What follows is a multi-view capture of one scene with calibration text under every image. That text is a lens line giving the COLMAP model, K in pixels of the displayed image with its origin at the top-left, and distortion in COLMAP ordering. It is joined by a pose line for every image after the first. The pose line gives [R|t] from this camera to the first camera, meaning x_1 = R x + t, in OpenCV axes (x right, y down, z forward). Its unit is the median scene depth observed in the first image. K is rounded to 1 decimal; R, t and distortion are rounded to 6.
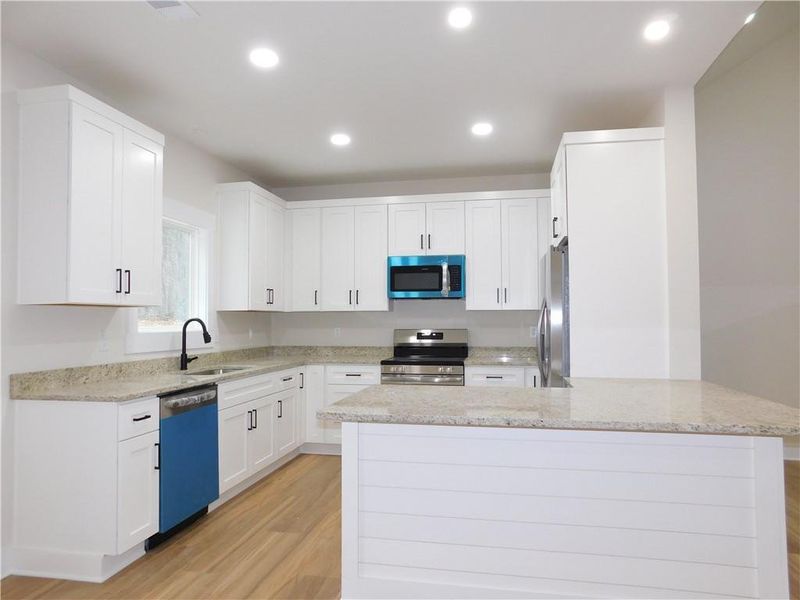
lens RADIAL K [[536.0, 0, 400.0], [0, 536.0, 300.0], [0, 0, 1]] dist [-0.004014, -0.001347]
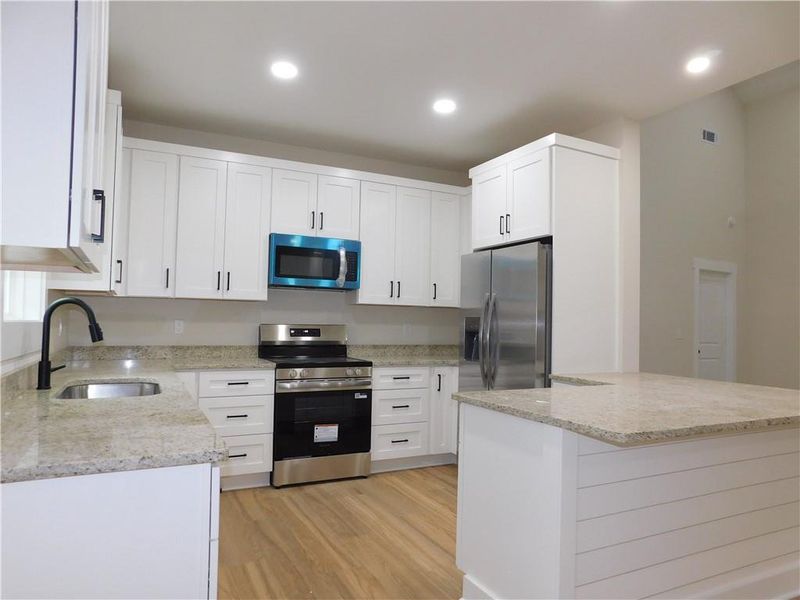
lens RADIAL K [[536.0, 0, 400.0], [0, 536.0, 300.0], [0, 0, 1]] dist [-0.004014, -0.001347]
pose [[0.796164, 0.042215, 0.603607, -0.356180], [-0.045065, 0.998930, -0.010422, 0.019297], [-0.603401, -0.018904, 0.797214, 0.253190]]
